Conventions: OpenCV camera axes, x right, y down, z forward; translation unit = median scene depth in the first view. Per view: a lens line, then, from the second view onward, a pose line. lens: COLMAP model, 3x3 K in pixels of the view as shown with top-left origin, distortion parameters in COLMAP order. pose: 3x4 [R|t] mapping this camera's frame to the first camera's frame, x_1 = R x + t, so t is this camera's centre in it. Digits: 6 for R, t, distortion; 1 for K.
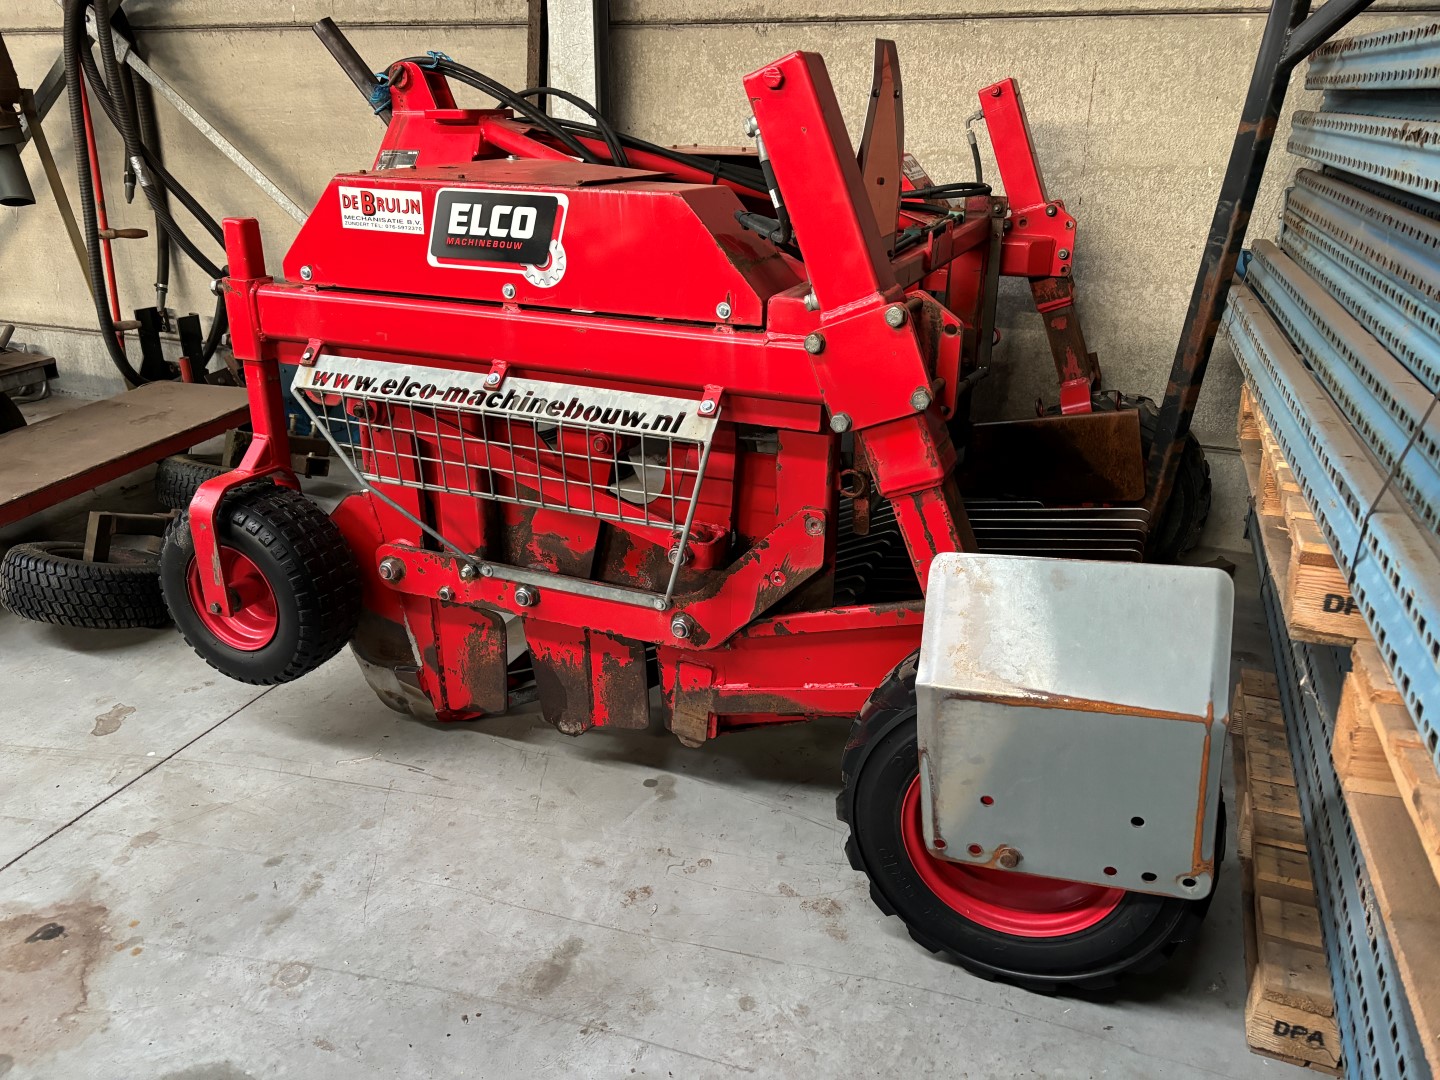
lens RADIAL K [[1098.7, 0, 726.1], [0, 1098.7, 547.6], [0, 0, 1]] dist [0.036060, -0.022705]
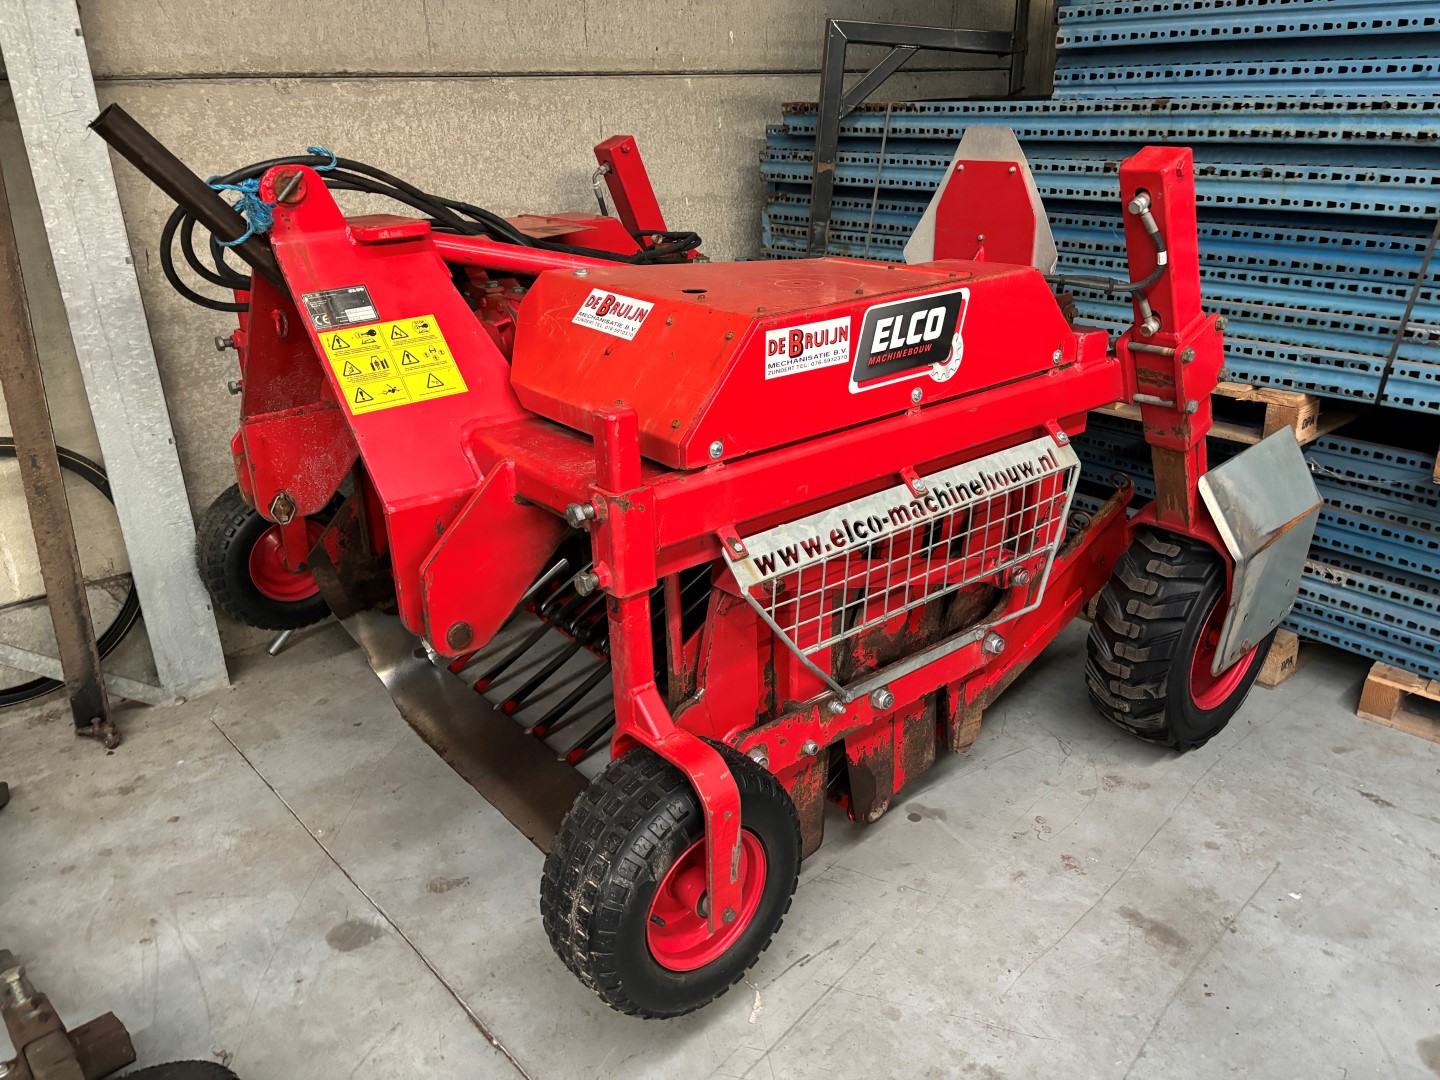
lens RADIAL K [[1098.7, 0, 724.2], [0, 1098.7, 536.2], [0, 0, 1]] dist [0.036060, -0.022705]
pose [[0.450516, -0.351931, 0.820475, -1.087235], [0.357423, 0.913258, 0.195471, -0.358304], [-0.818098, 0.205194, 0.537225, 0.616630]]
